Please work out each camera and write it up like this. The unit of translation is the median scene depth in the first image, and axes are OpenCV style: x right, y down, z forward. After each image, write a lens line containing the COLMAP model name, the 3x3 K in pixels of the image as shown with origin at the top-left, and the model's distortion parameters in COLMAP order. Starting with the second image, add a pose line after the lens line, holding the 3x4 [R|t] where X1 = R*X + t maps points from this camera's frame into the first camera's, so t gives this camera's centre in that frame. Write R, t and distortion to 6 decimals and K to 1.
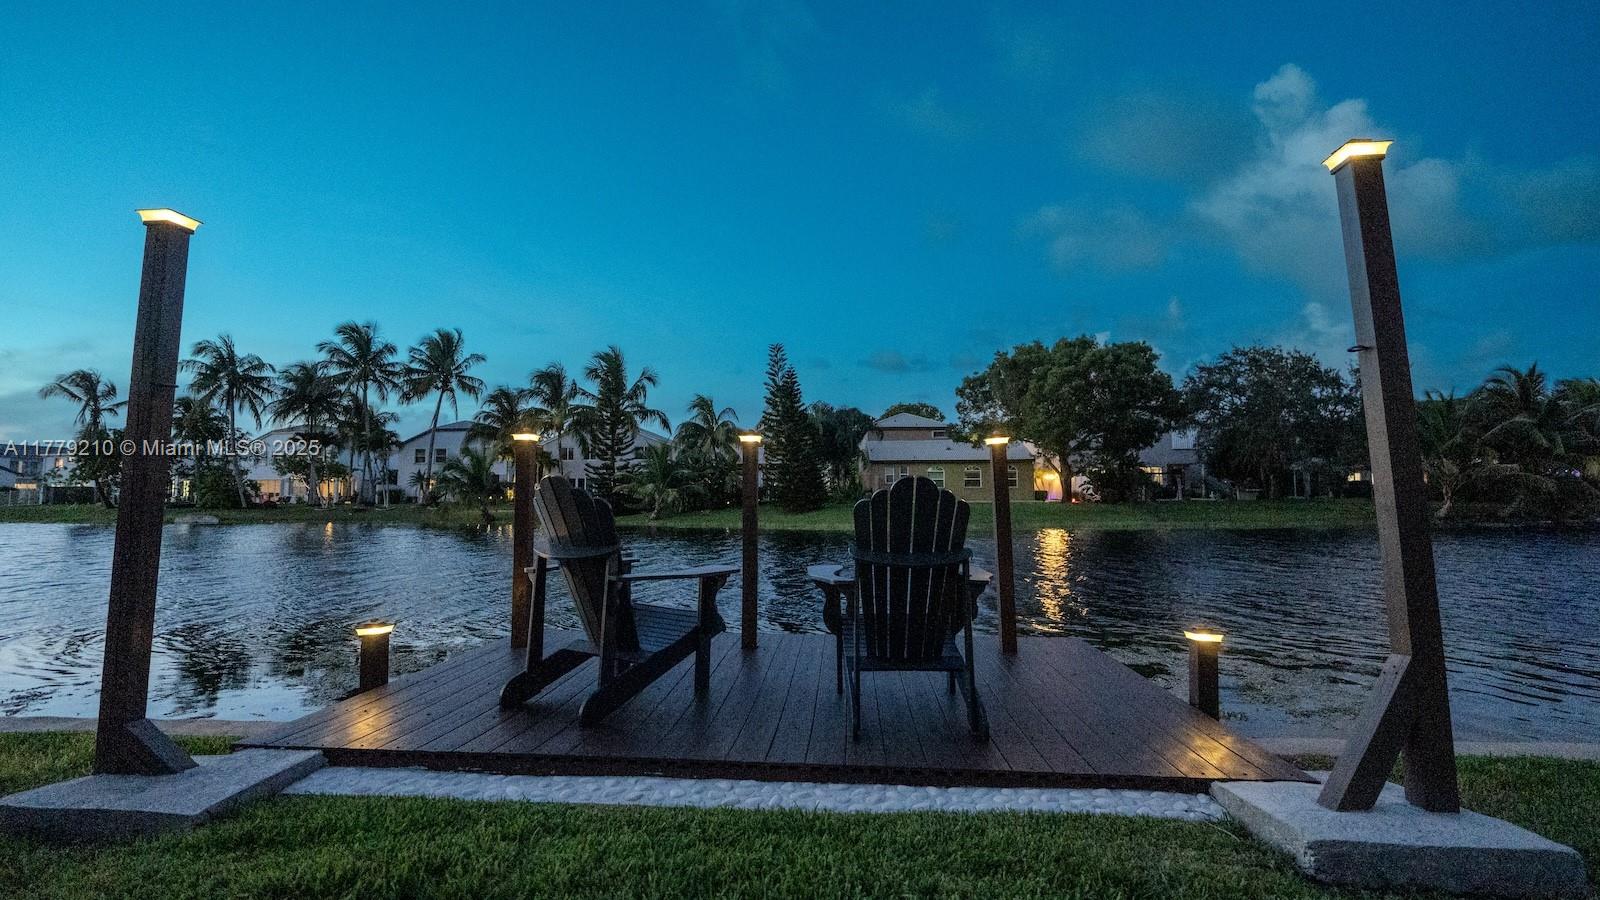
lens RADIAL K [[724.5, 0, 788.9], [0, 724.5, 439.9], [0, 0, 1]] dist [-0.010602, 0.000231]
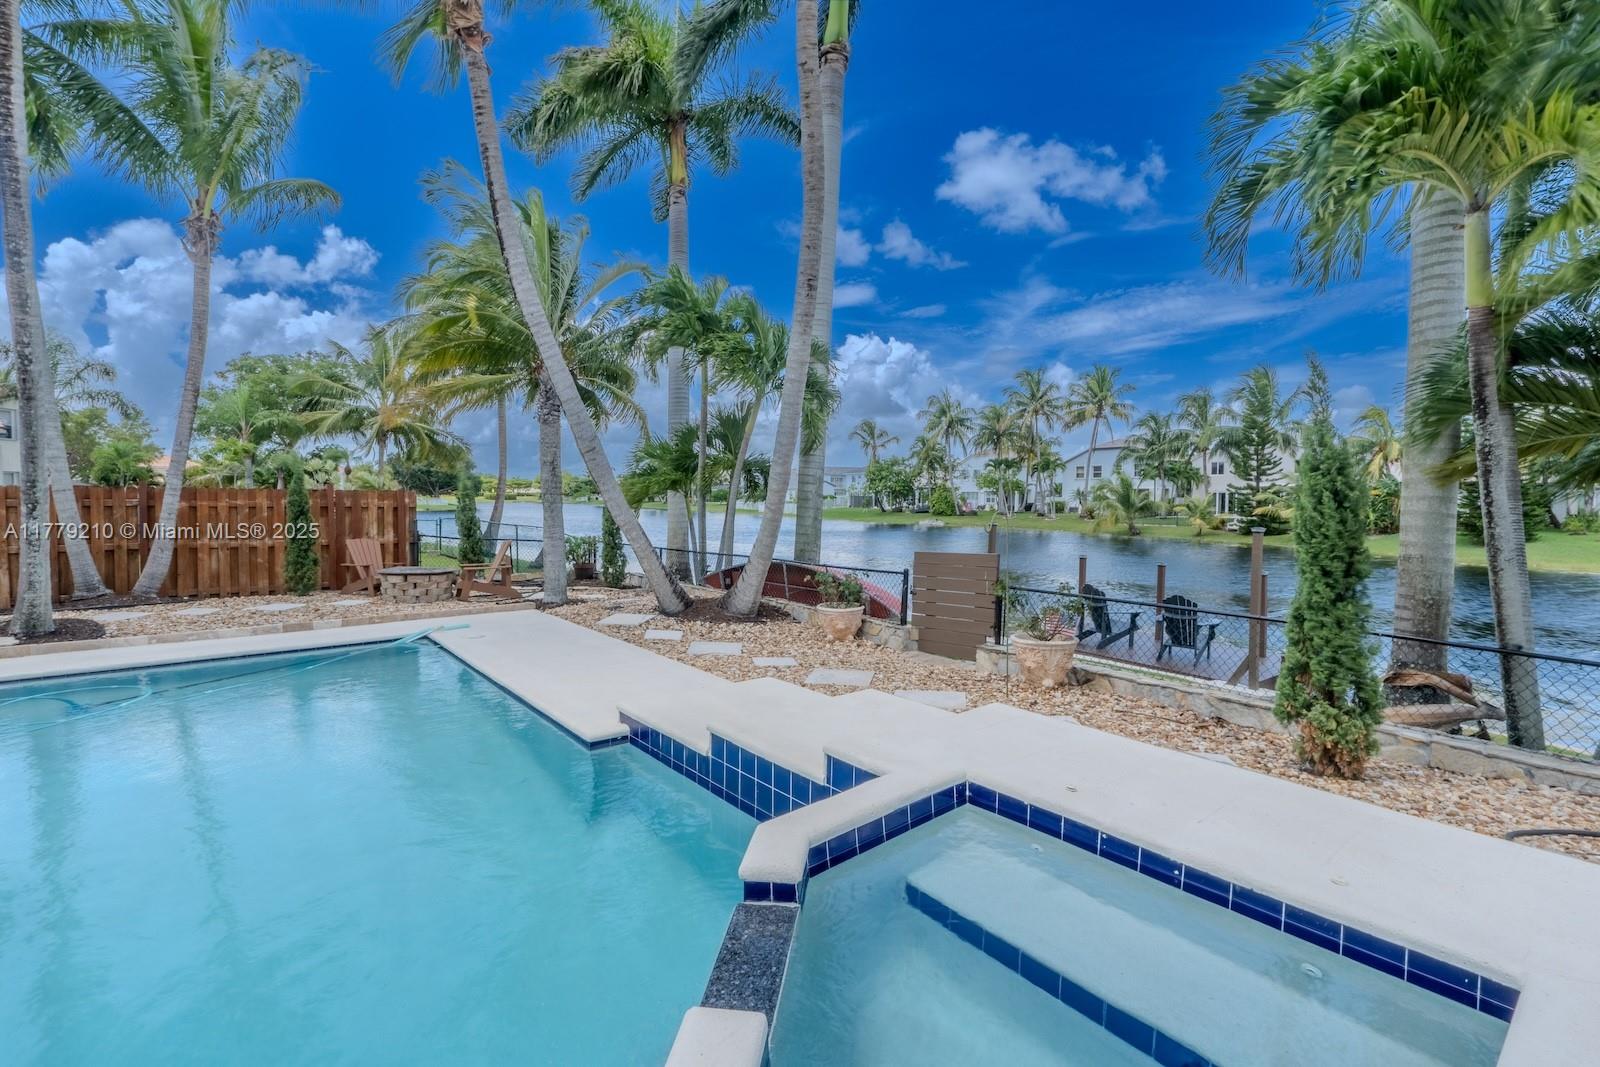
lens RADIAL K [[724.9, 0, 804.3], [0, 724.9, 533.9], [0, 0, 1]] dist [-0.008922, -0.000267]
pose [[0.666216, 0.050976, -0.744014, 0.092360], [0.045129, 0.993077, 0.108451, -0.036576], [0.744392, -0.105828, 0.659304, -0.153996]]
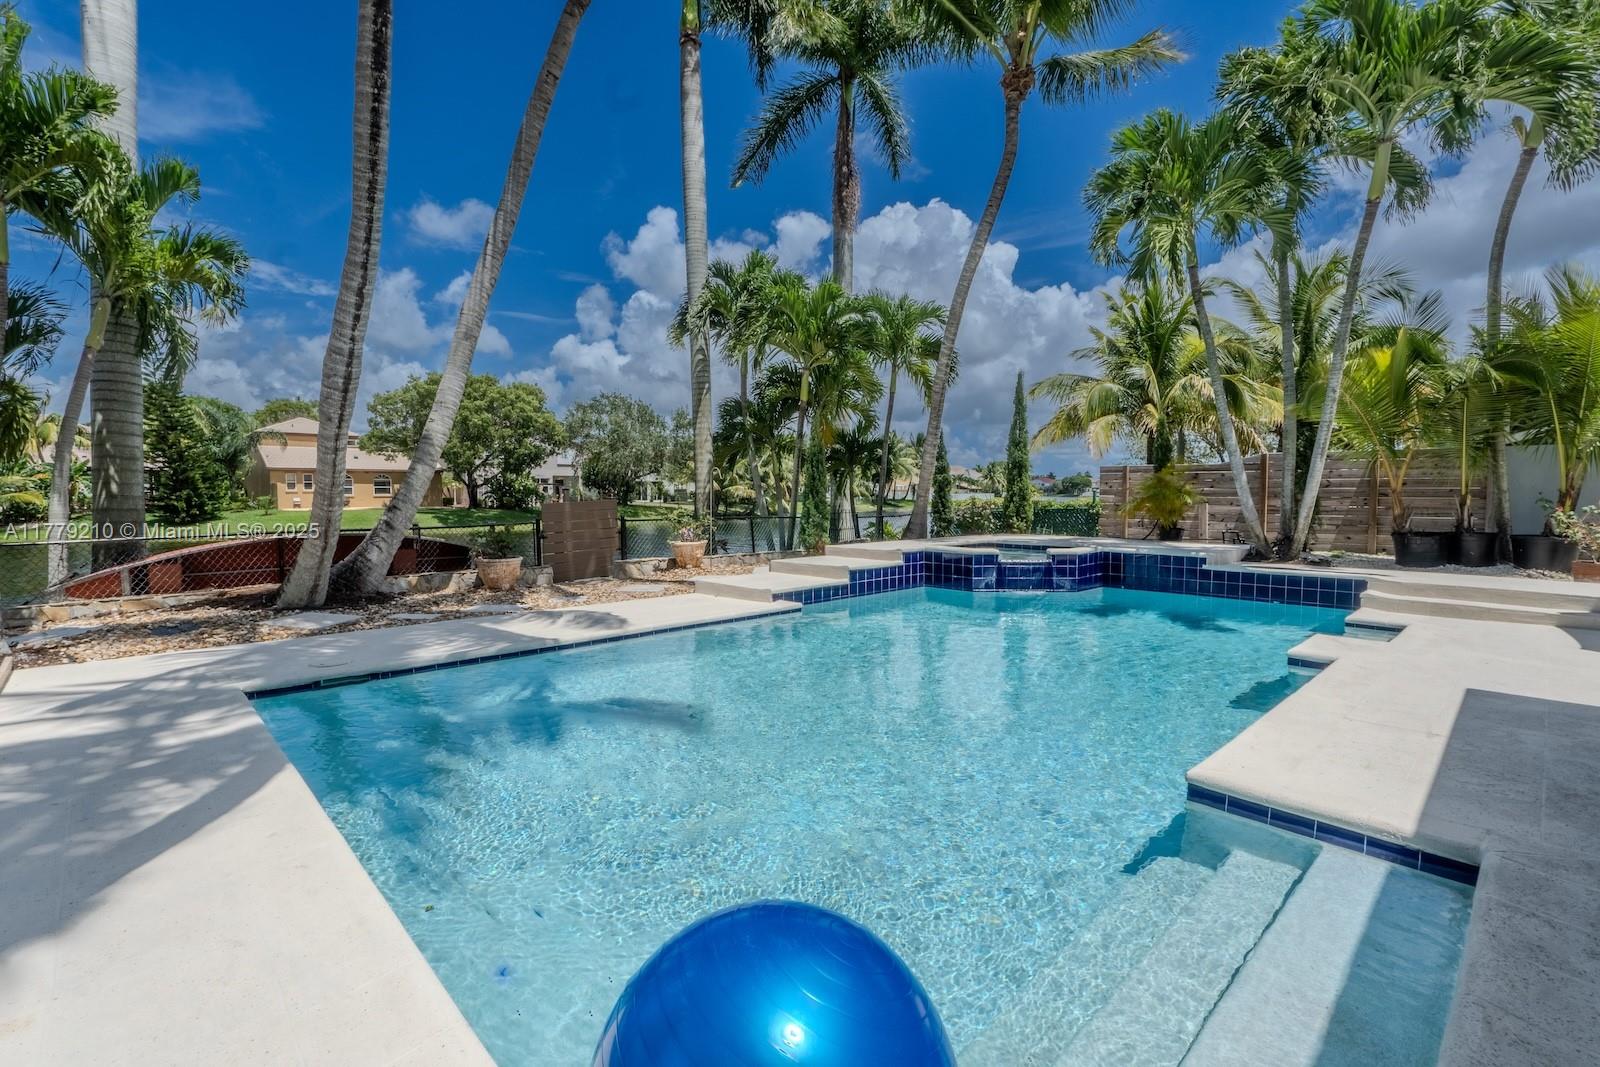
lens RADIAL K [[719.4, 0, 799.7], [0, 719.4, 538.4], [0, 0, 1]] dist [0.003960, -0.000715]
pose [[0.692214, -0.041236, 0.720513, -0.102121], [-0.058609, 0.991857, 0.113072, -0.031288], [-0.719308, -0.120499, 0.684160, -0.212849]]
